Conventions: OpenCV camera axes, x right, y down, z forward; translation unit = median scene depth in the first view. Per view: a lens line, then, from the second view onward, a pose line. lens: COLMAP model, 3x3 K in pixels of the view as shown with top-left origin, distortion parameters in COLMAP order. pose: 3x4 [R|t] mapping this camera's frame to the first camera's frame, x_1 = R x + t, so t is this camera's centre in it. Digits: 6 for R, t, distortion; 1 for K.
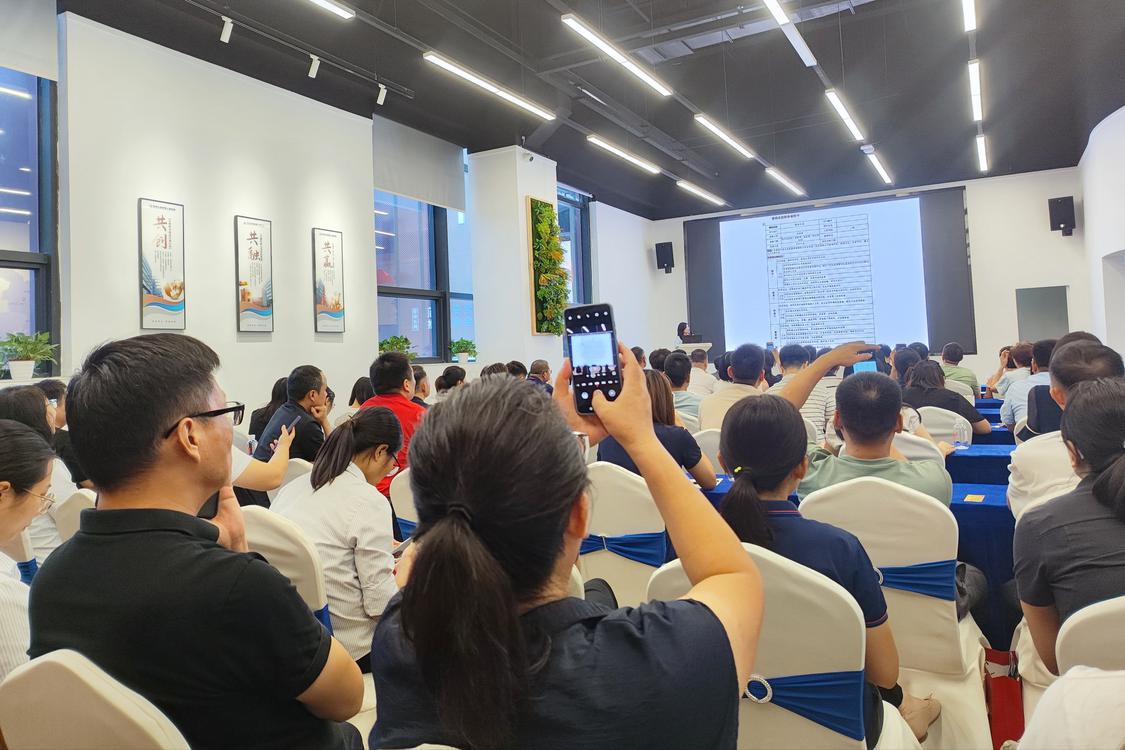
lens RADIAL K [[783.8, 0, 561.2], [0, 783.8, 353.4], [0, 0, 1]] dist [-0.001394, -0.004089]
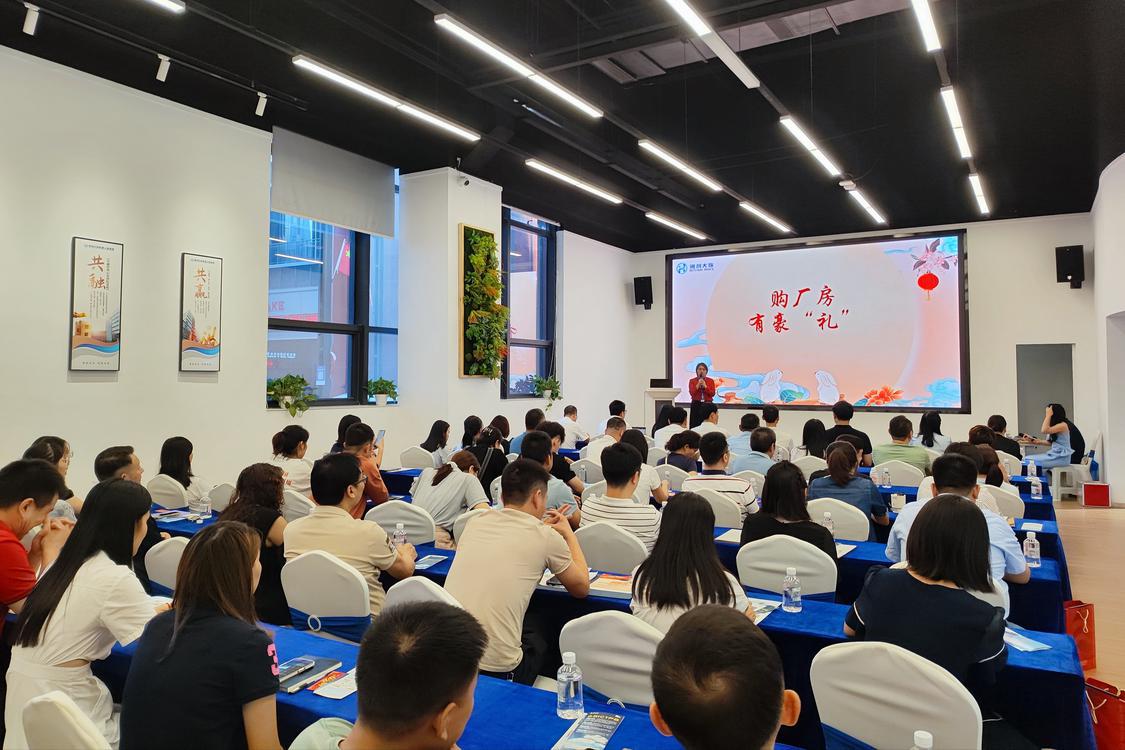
lens RADIAL K [[786.7, 0, 562.5], [0, 786.7, 375.0], [0, 0, 1]] dist [-0.002681, 0.000502]
pose [[0.998652, 0.042766, -0.029429, 0.107983], [-0.042825, 0.999082, -0.001390, -0.030003], [0.029342, 0.002649, 0.999566, 0.096598]]
